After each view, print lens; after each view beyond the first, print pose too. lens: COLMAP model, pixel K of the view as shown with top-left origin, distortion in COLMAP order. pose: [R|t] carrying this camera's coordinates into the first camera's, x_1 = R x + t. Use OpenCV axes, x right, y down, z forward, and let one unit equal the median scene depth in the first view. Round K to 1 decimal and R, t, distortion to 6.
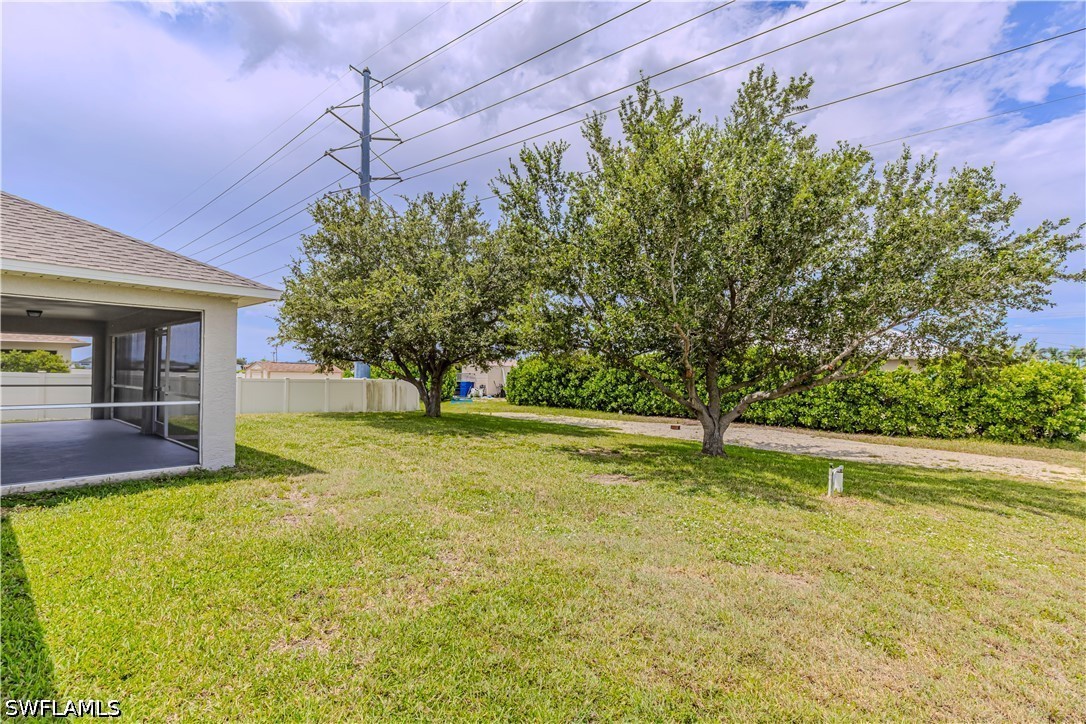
lens RADIAL K [[493.6, 0, 541.6], [0, 493.6, 368.7], [0, 0, 1]] dist [0.013058, -0.000985]
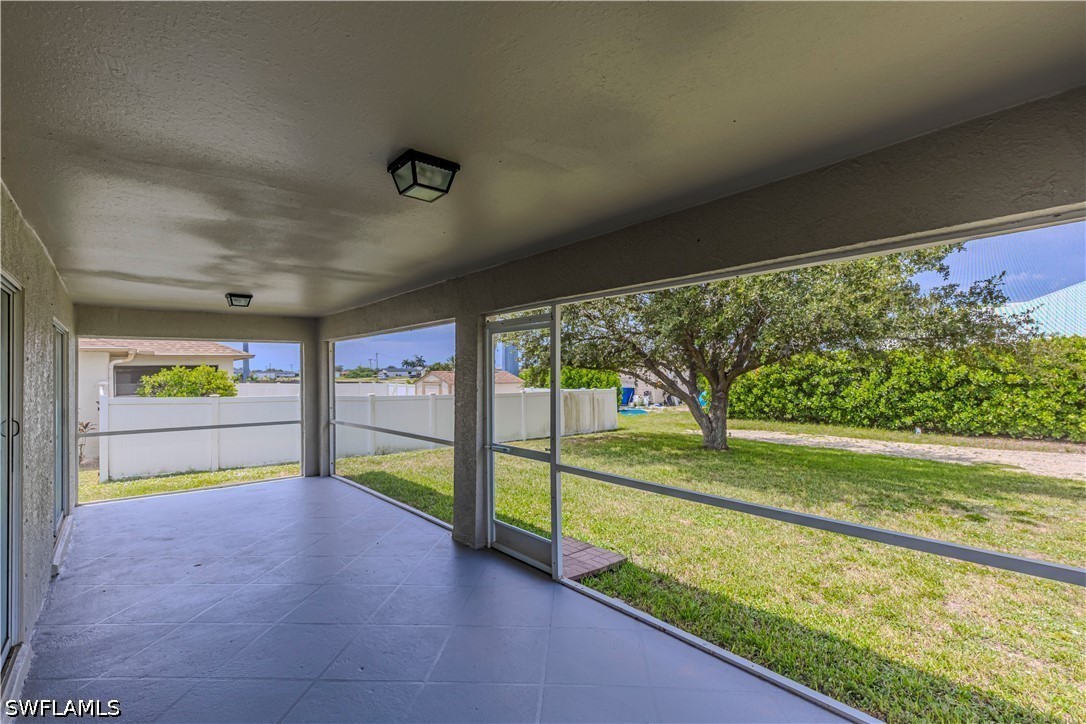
lens RADIAL K [[493.6, 0, 548.1], [0, 493.6, 365.7], [0, 0, 1]] dist [0.013058, -0.000985]
pose [[0.990783, -0.025135, -0.133105, -0.269305], [0.024214, 0.999670, -0.008540, -0.011674], [0.133275, 0.005238, 0.991065, 0.224805]]
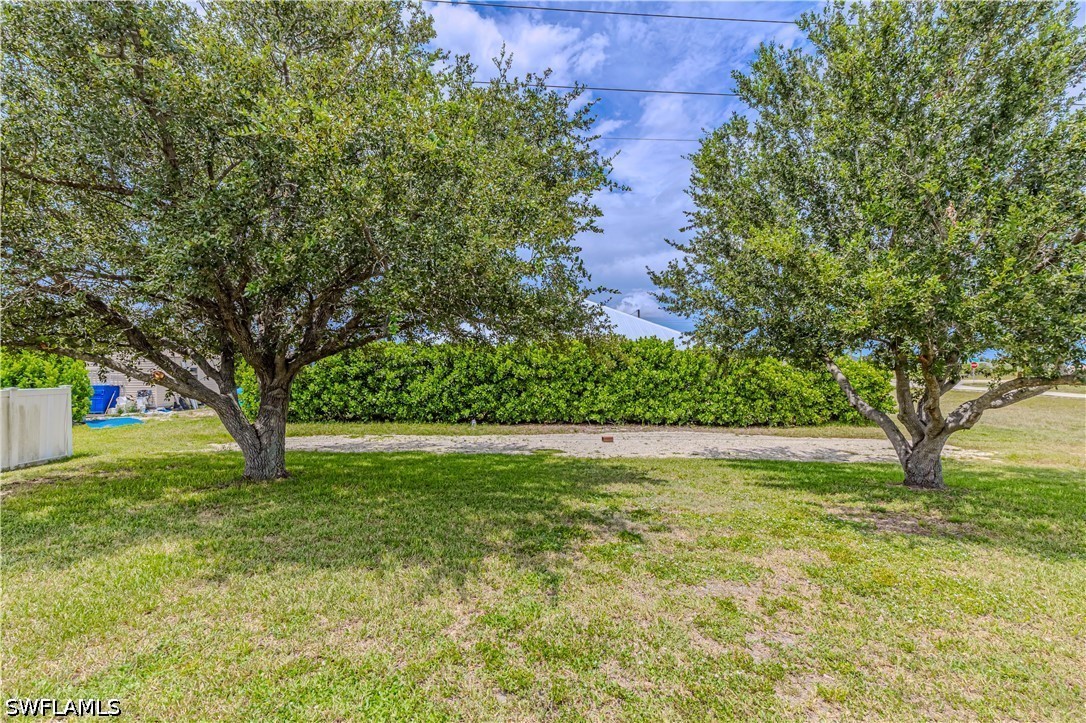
lens RADIAL K [[493.6, 0, 551.3], [0, 493.6, 365.6], [0, 0, 1]] dist [0.013058, -0.000985]
pose [[0.737351, -0.006403, 0.675479, -0.250191], [-0.000871, 0.999945, 0.010430, -0.003865], [-0.675509, -0.008279, 0.737305, 0.385673]]
